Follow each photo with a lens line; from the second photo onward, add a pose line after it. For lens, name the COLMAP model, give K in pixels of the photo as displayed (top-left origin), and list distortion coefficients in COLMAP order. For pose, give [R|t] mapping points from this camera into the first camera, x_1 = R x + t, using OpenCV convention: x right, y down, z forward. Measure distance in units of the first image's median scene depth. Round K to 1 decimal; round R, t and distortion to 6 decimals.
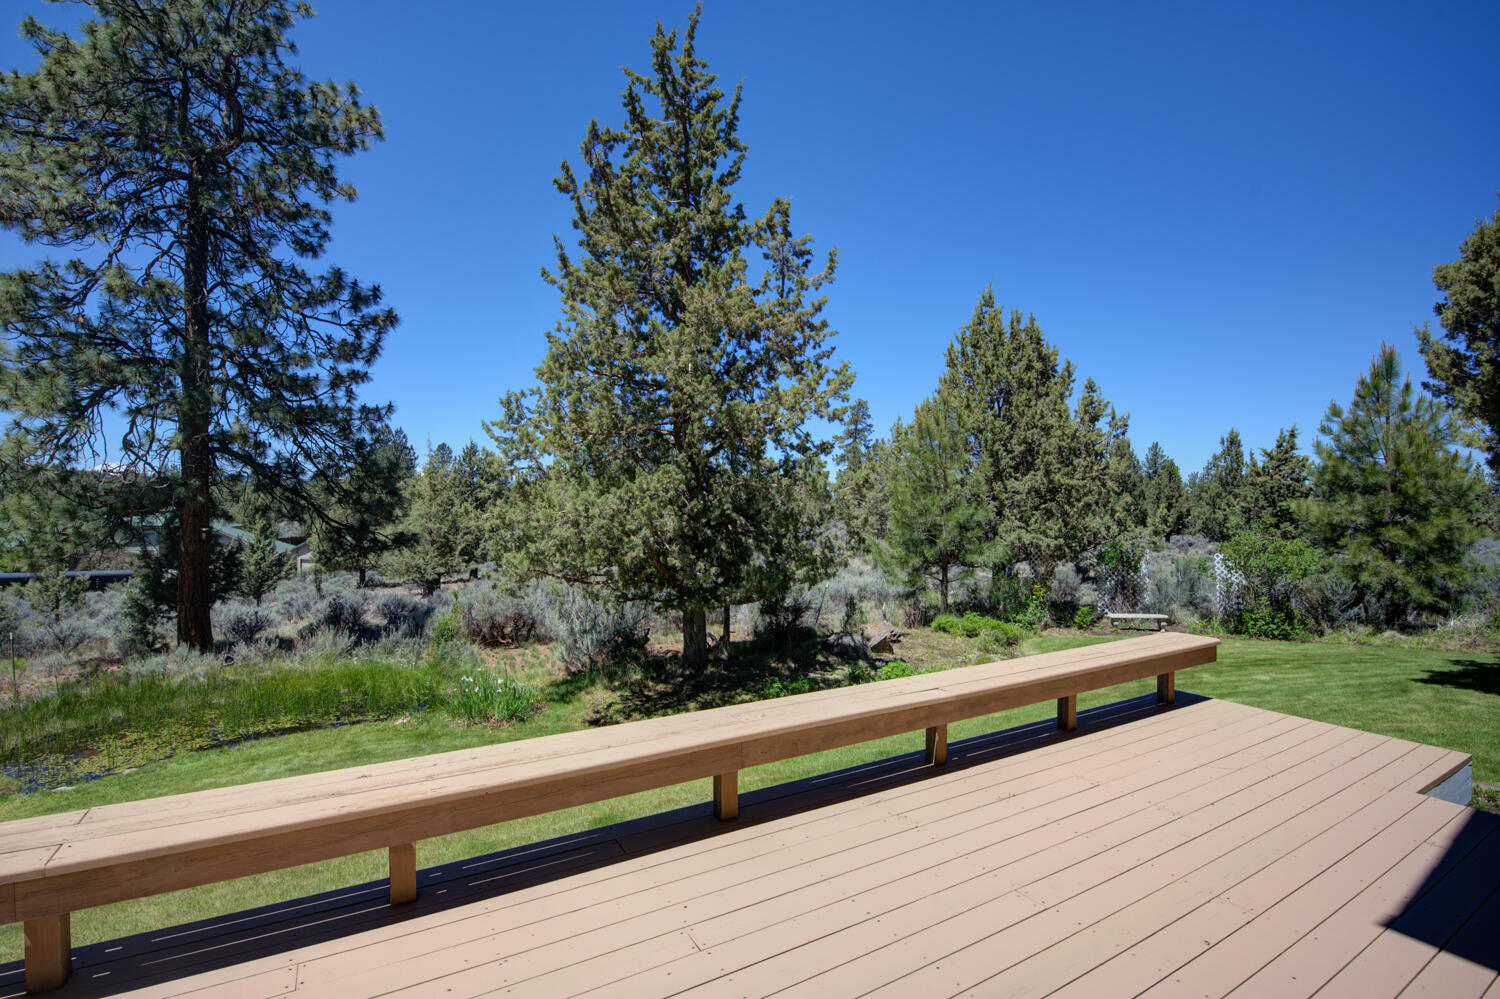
lens RADIAL K [[682.9, 0, 745.9], [0, 682.9, 500.2], [0, 0, 1]] dist [-0.025482, -0.003043]
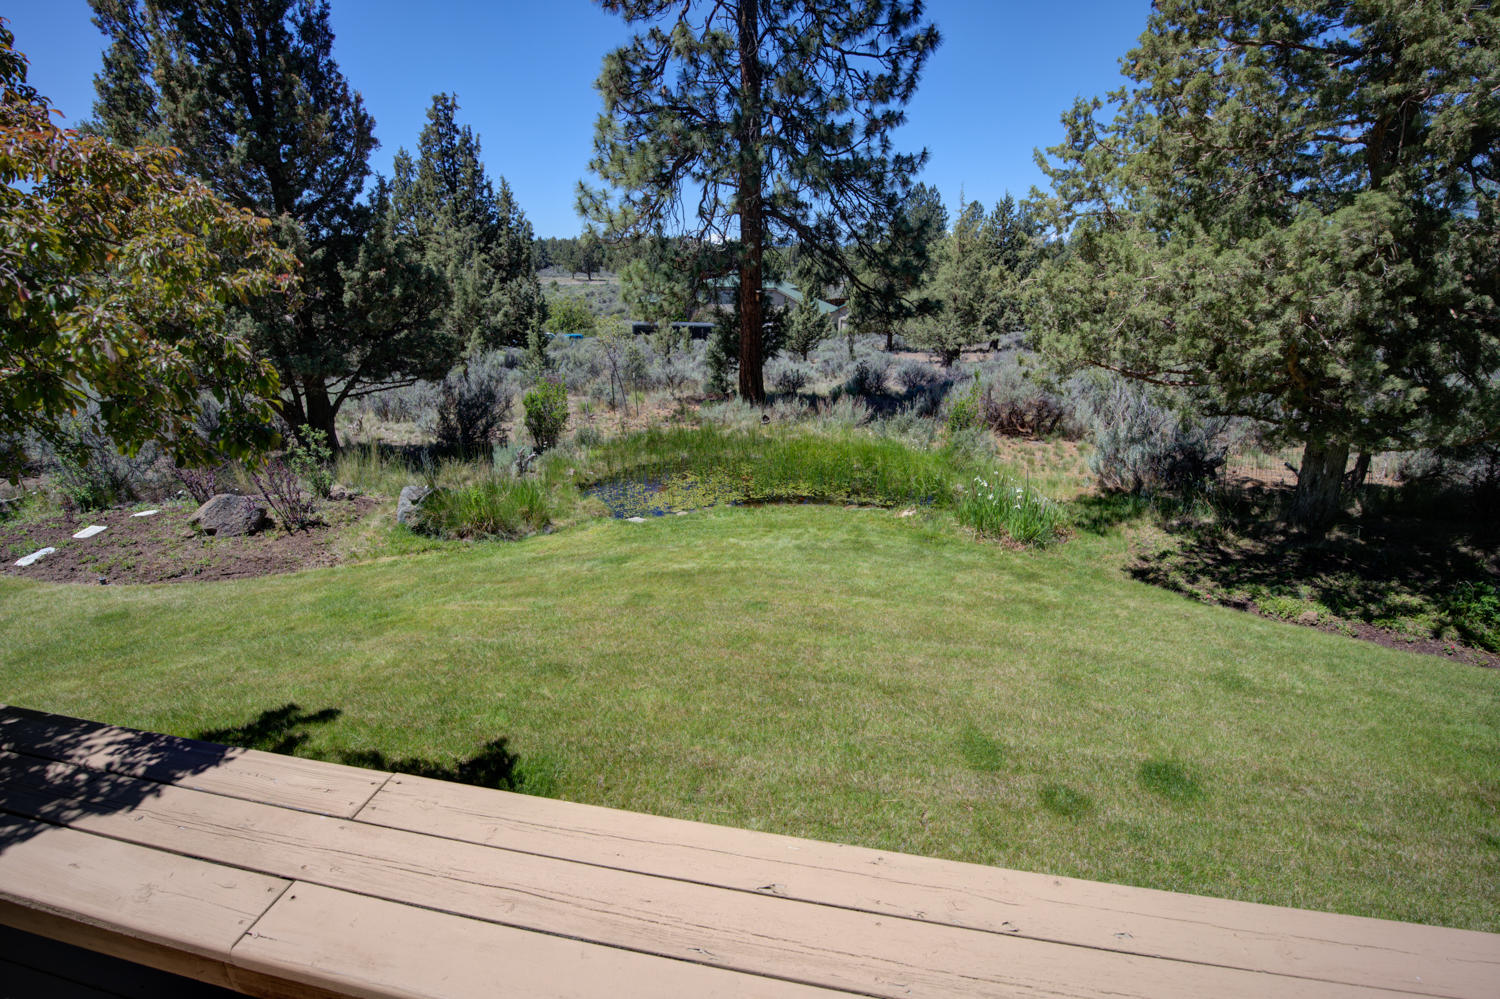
lens RADIAL K [[682.9, 0, 745.2], [0, 682.9, 496.1], [0, 0, 1]] dist [-0.025482, -0.003043]
pose [[0.750179, 0.207712, -0.627764, -0.064207], [0.006920, 0.946863, 0.321564, 0.002407], [0.661199, -0.245574, 0.708879, 0.134836]]
